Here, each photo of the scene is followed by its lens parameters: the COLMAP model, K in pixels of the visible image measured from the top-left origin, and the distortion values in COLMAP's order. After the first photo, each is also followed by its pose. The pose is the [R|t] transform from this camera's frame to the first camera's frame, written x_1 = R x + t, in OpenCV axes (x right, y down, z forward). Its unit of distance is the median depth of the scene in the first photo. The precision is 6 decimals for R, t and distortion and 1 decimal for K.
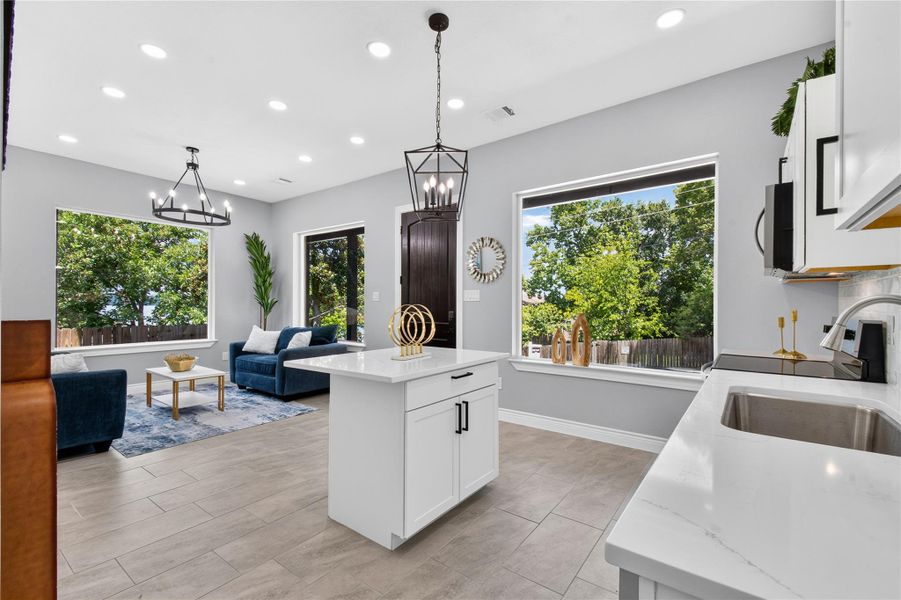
lens RADIAL K [[398.8, 0, 474.2], [0, 398.8, 300.8], [0, 0, 1]] dist [-0.008932, -0.000990]
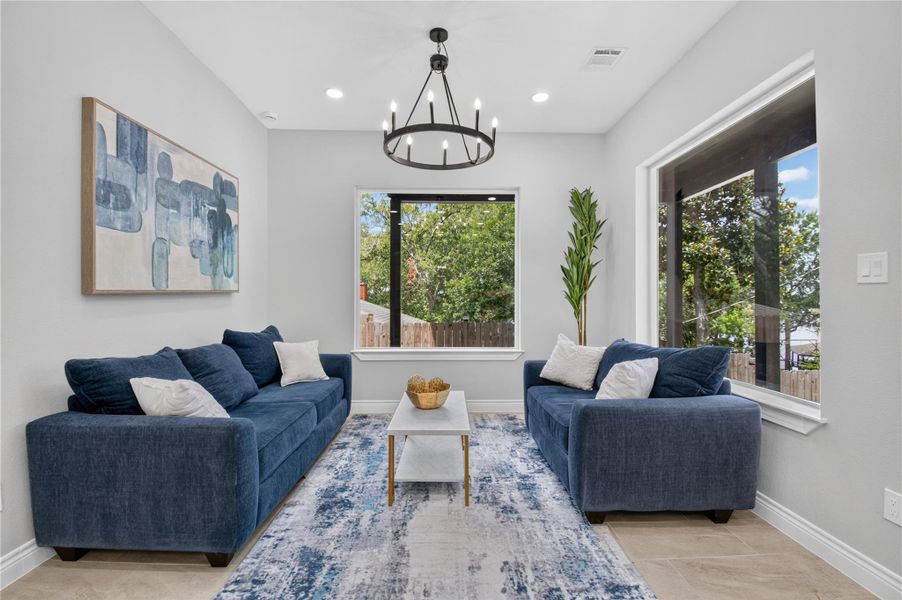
lens RADIAL K [[399.2, 0, 450.0], [0, 399.2, 295.0], [0, 0, 1]] dist [-0.008932, -0.000990]
pose [[0.572853, -0.017961, -0.819461, -0.164647], [0.012987, 0.999833, -0.012836, 0.011758], [0.819555, -0.003289, 0.572991, 0.504403]]
